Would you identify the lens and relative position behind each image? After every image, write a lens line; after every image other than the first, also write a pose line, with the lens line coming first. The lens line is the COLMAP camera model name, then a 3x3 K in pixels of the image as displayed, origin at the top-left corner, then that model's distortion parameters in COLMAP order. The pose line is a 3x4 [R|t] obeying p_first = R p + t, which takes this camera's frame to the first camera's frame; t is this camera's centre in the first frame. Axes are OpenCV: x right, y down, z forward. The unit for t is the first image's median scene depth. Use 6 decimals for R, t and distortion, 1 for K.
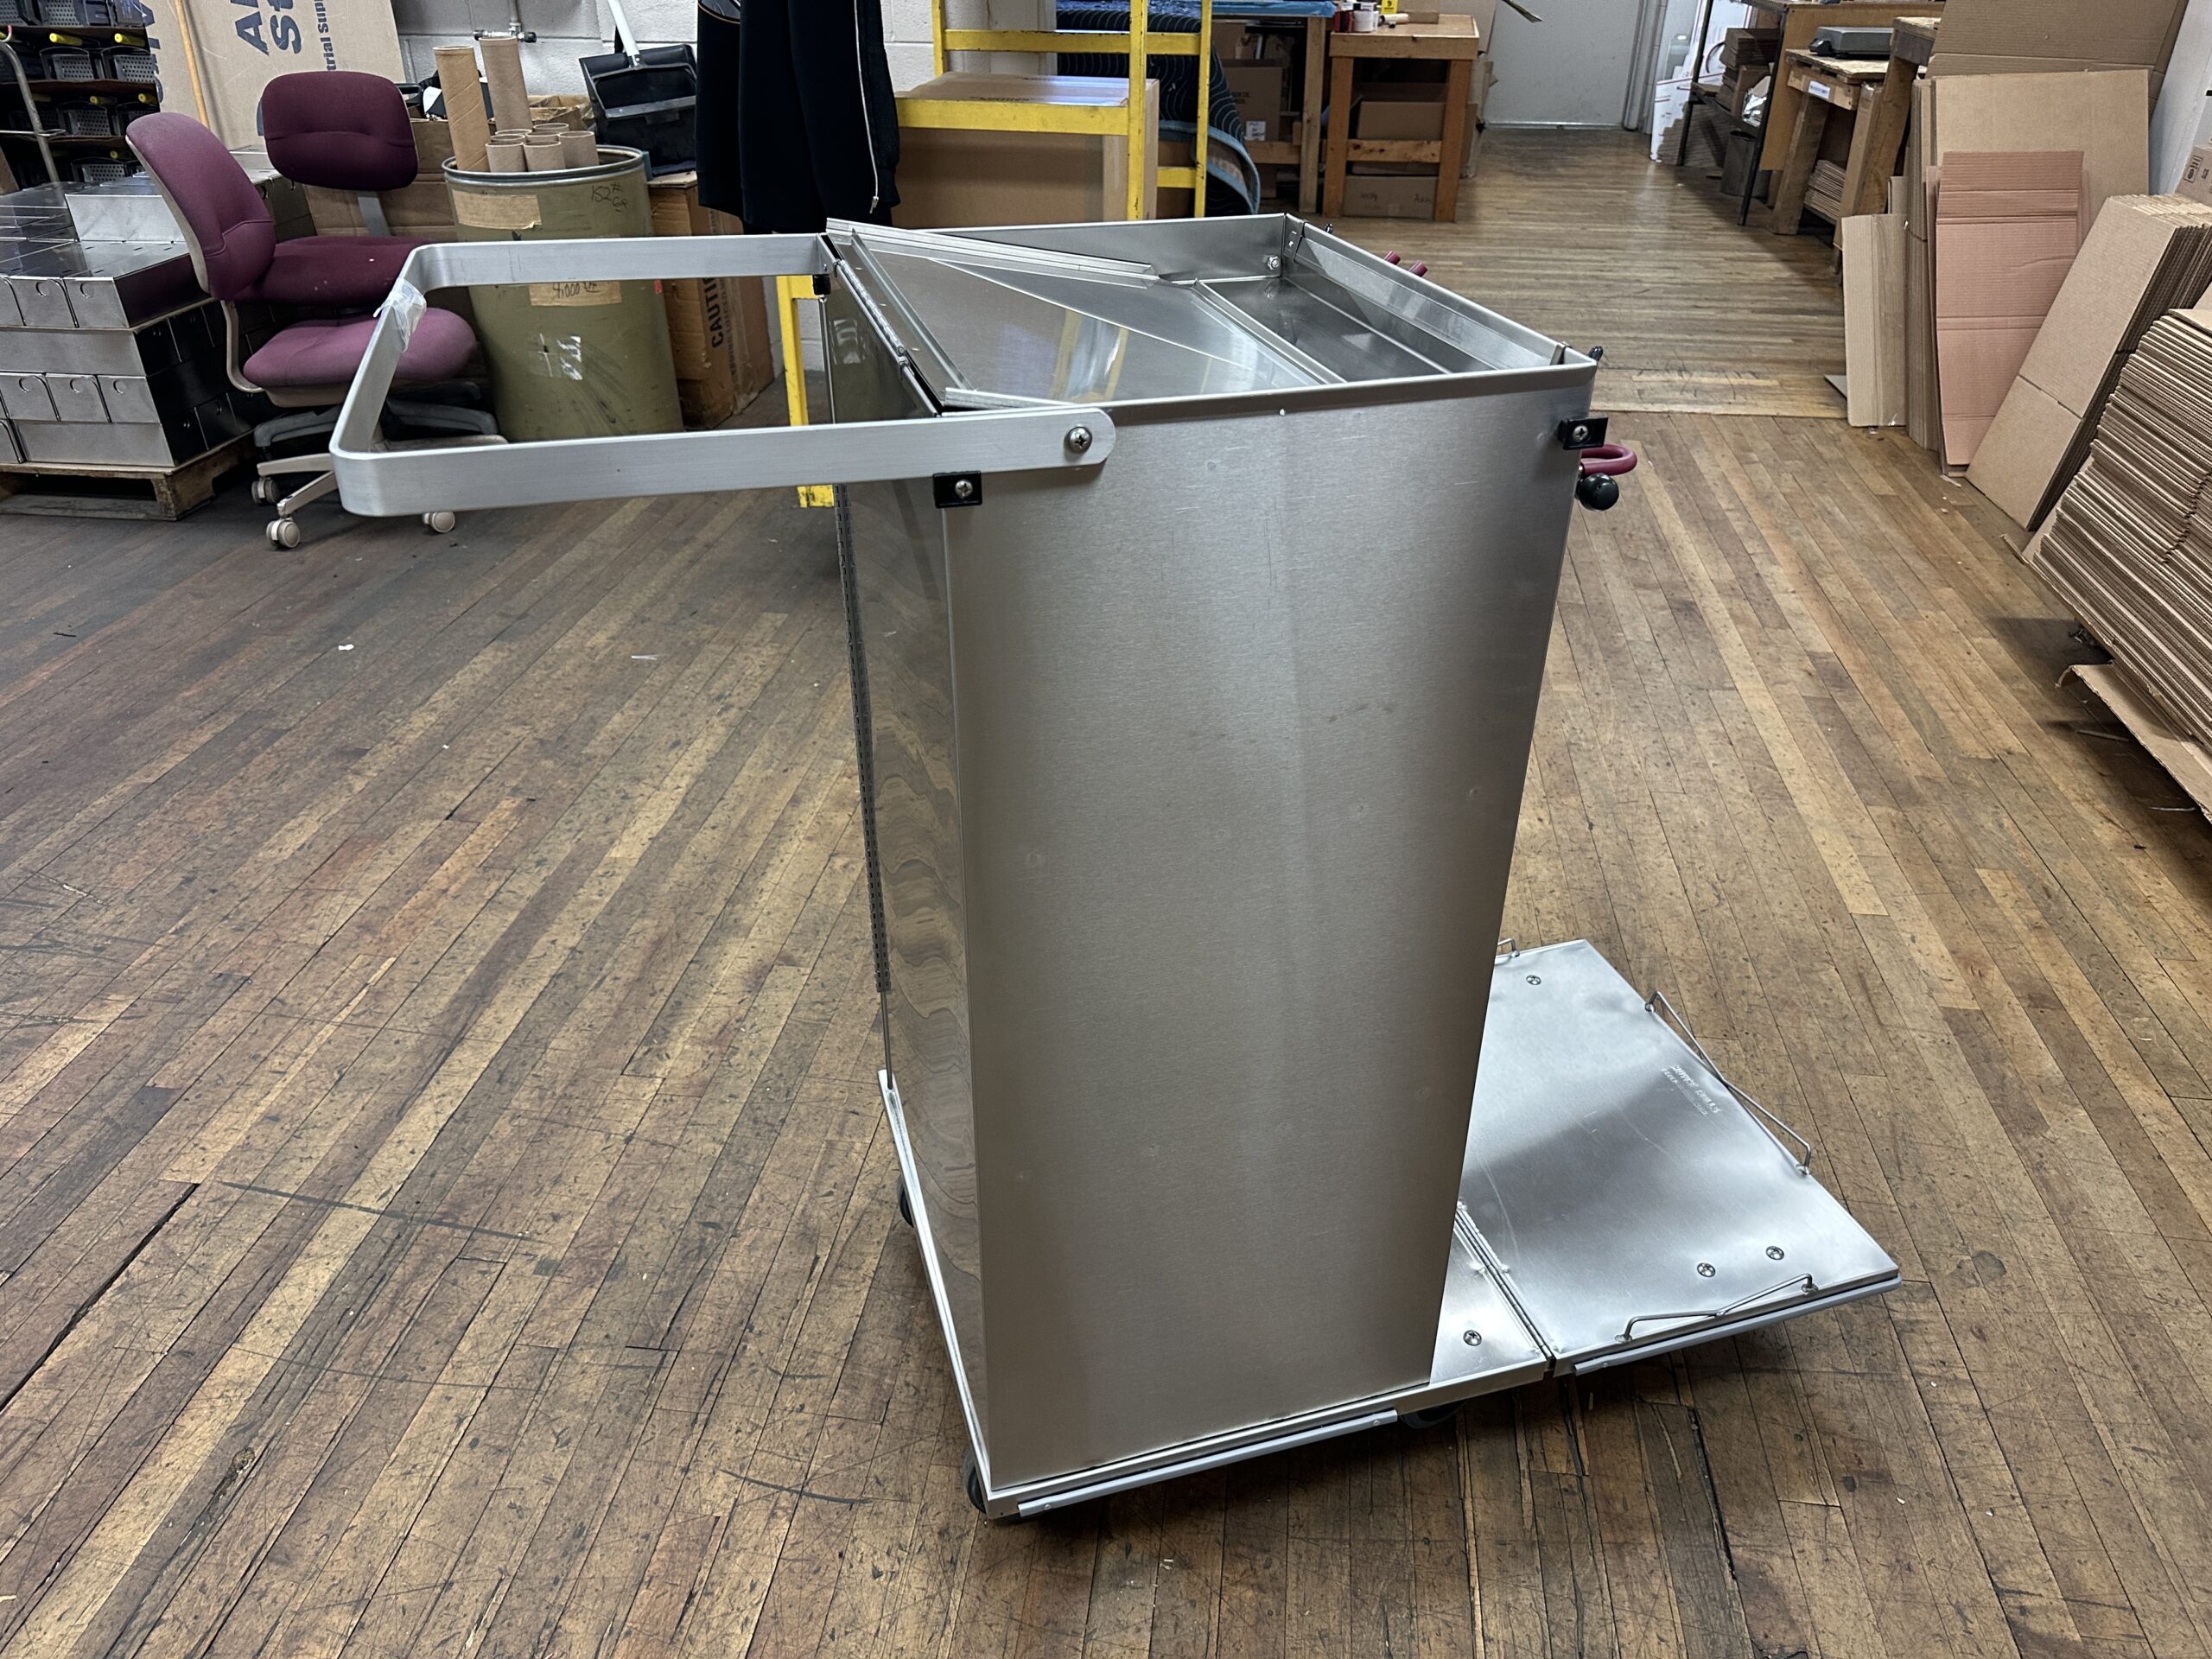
lens RADIAL K [[1576.0, 0, 1129.5], [0, 1576.0, 835.2], [0, 0, 1]] dist [0.017162, -0.027219]
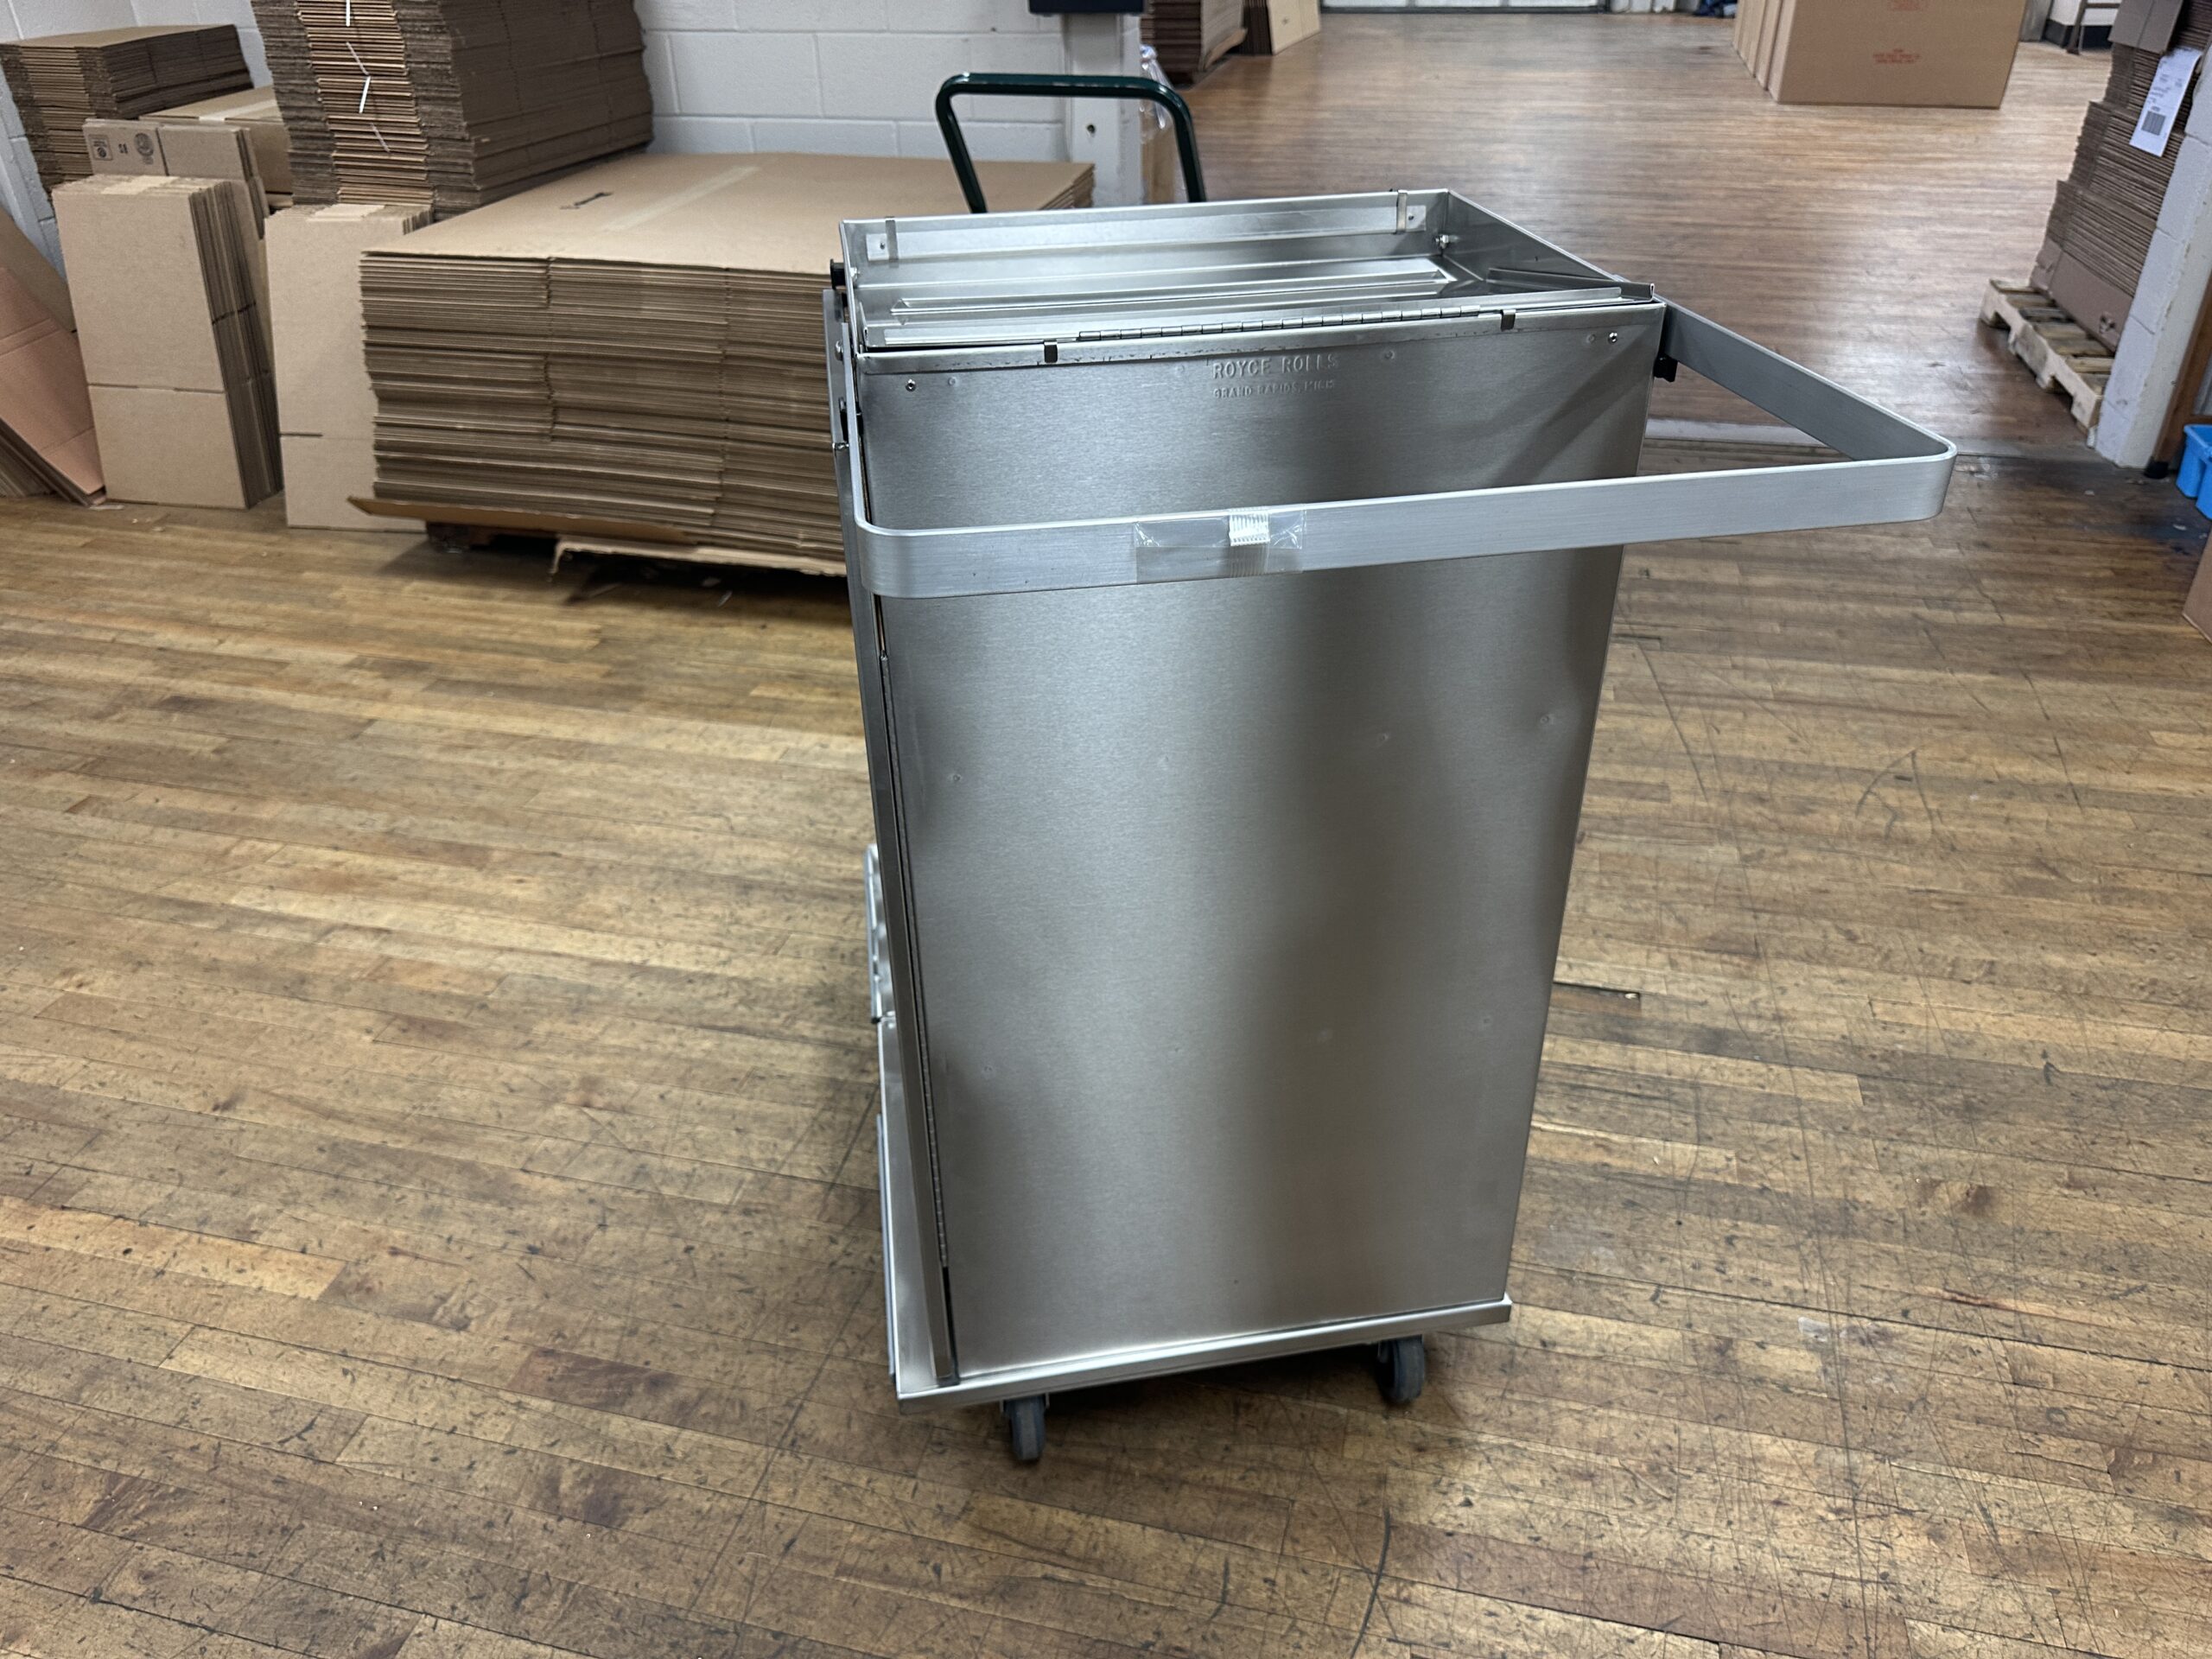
lens RADIAL K [[1576.0, 0, 1116.2], [0, 1576.0, 814.7], [0, 0, 1]] dist [0.017162, -0.027219]
pose [[0.127462, -0.528750, 0.839153, -0.472103], [0.528478, 0.752158, 0.393662, -0.230514], [-0.839324, 0.393297, 0.375304, 0.361907]]
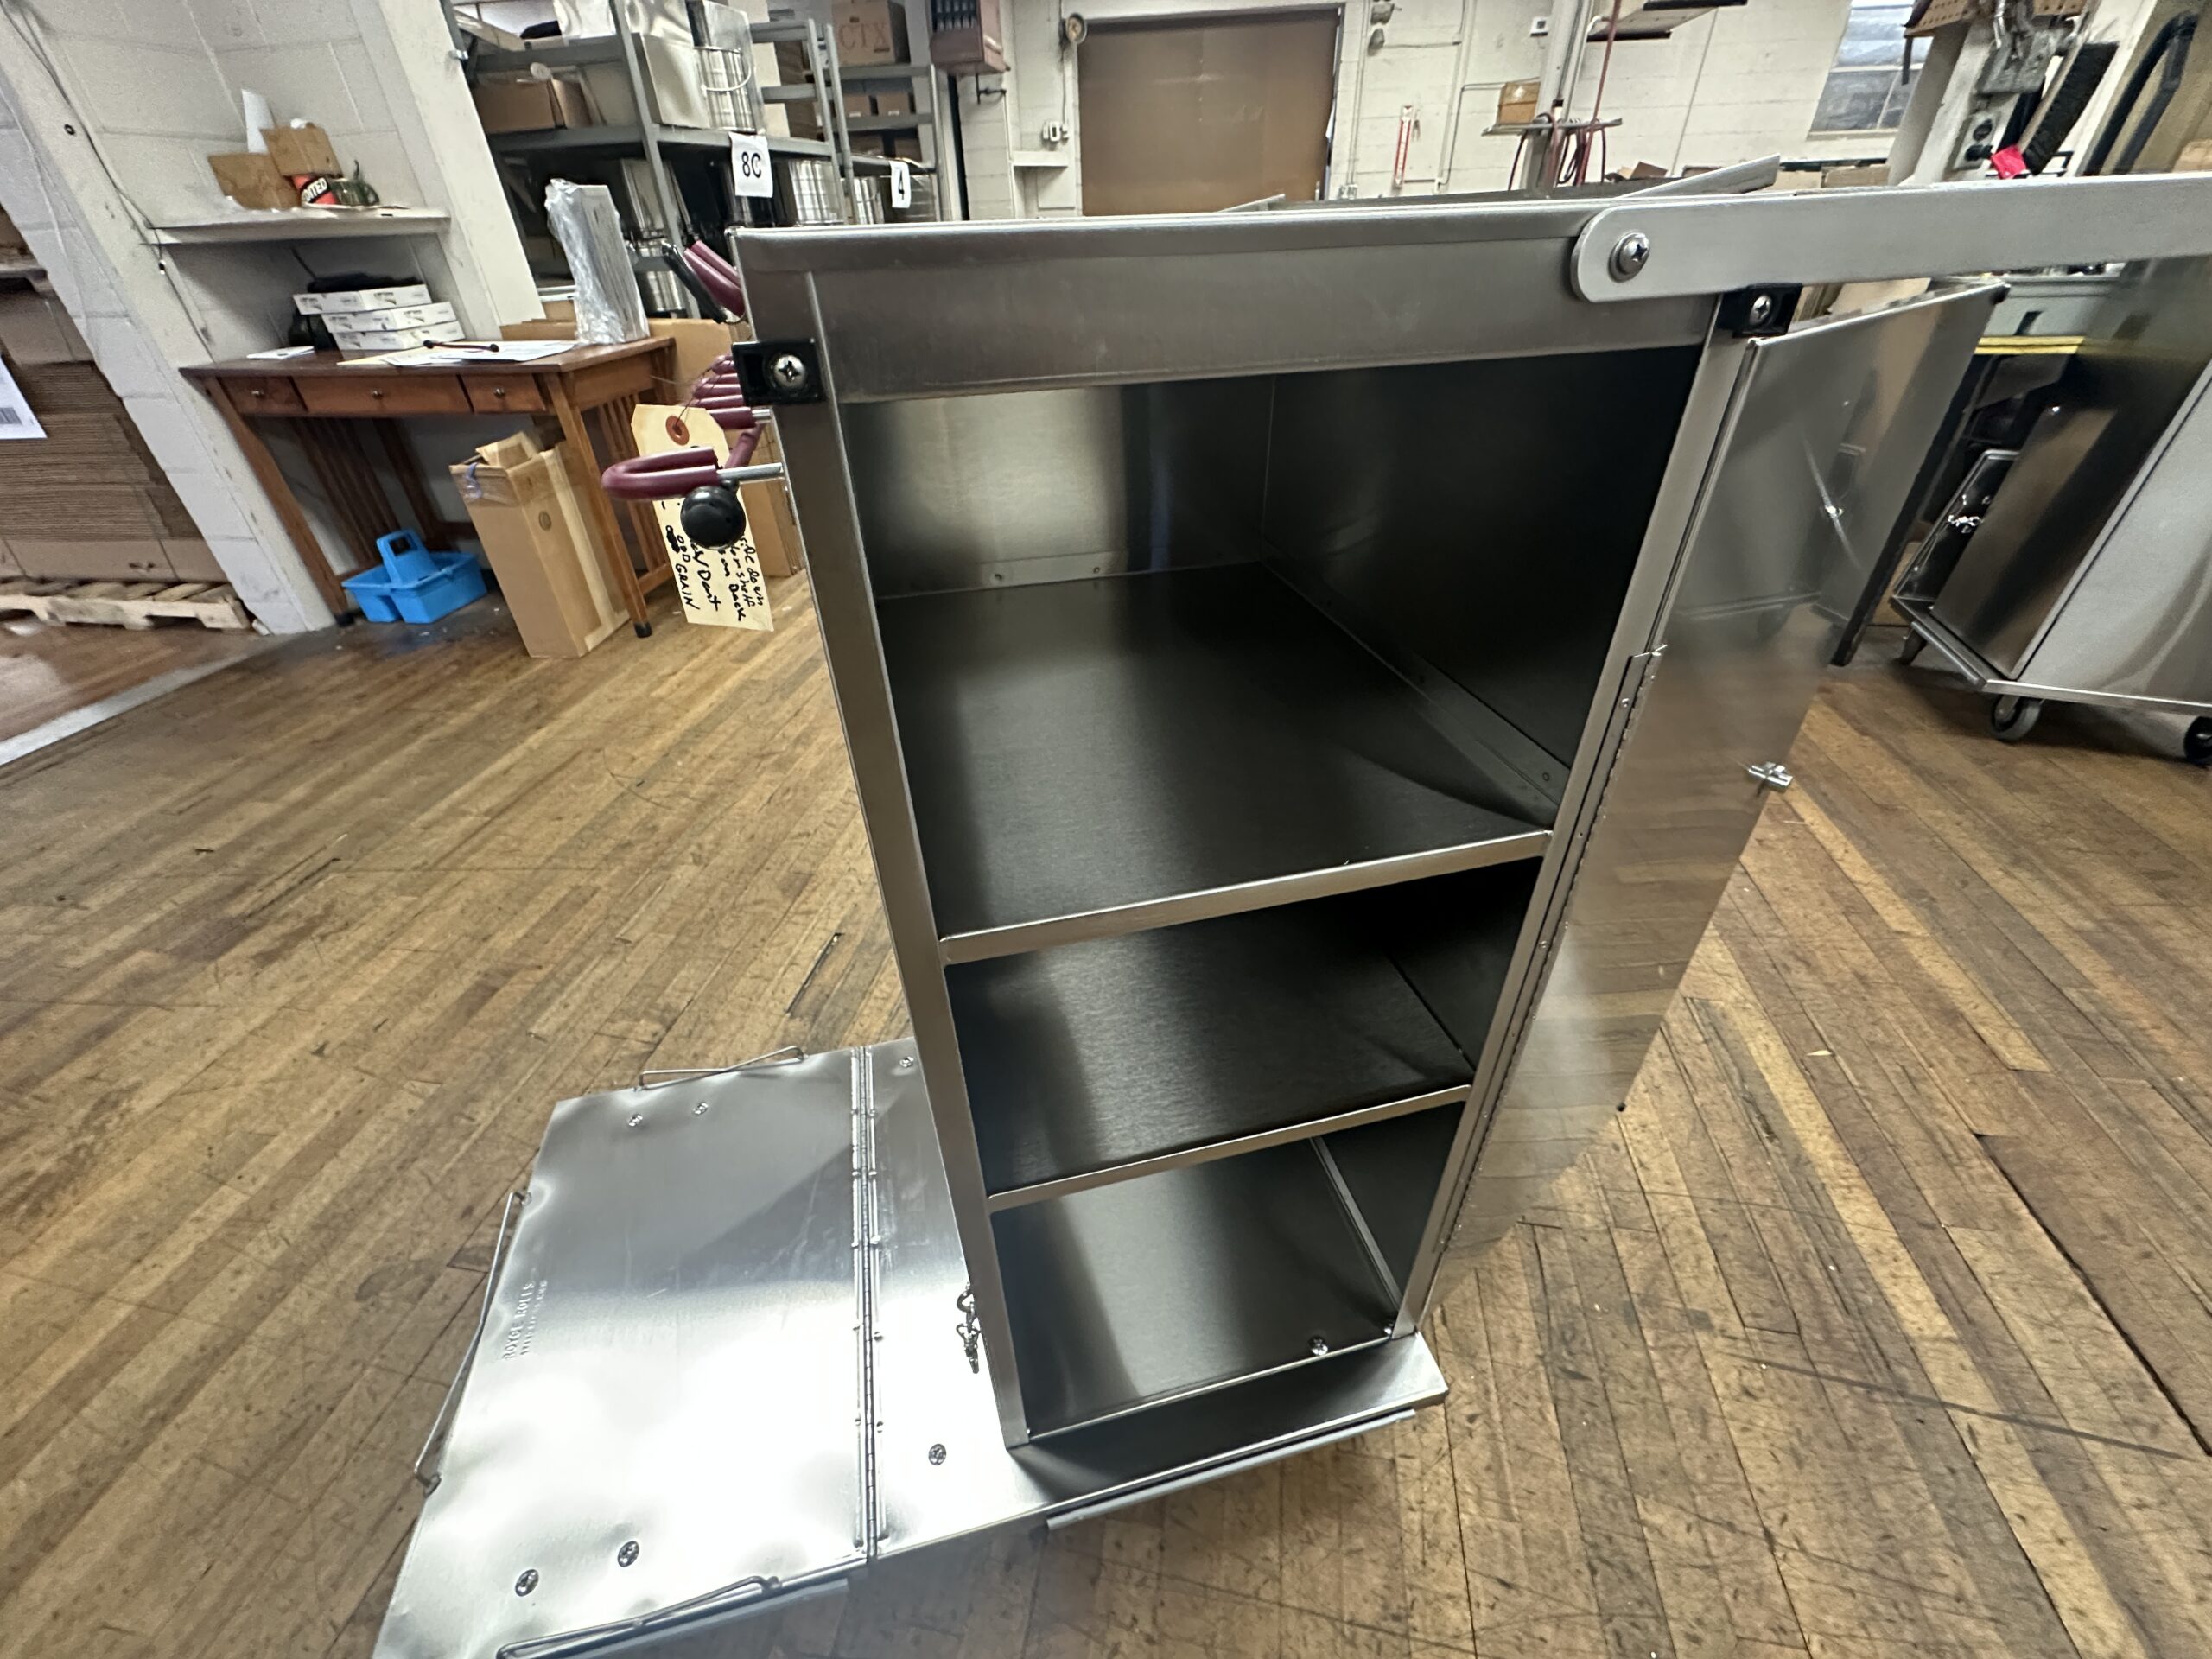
lens RADIAL K [[884.1, 0, 1100.9], [0, 884.1, 830.6], [0, 0, 1]] dist [-0.003562, 0.000249]
pose [[-0.998142, -0.017761, 0.058287, 0.000244], [0.046084, 0.405765, 0.912815, -0.288298], [-0.039864, 0.913805, -0.404193, 0.670248]]
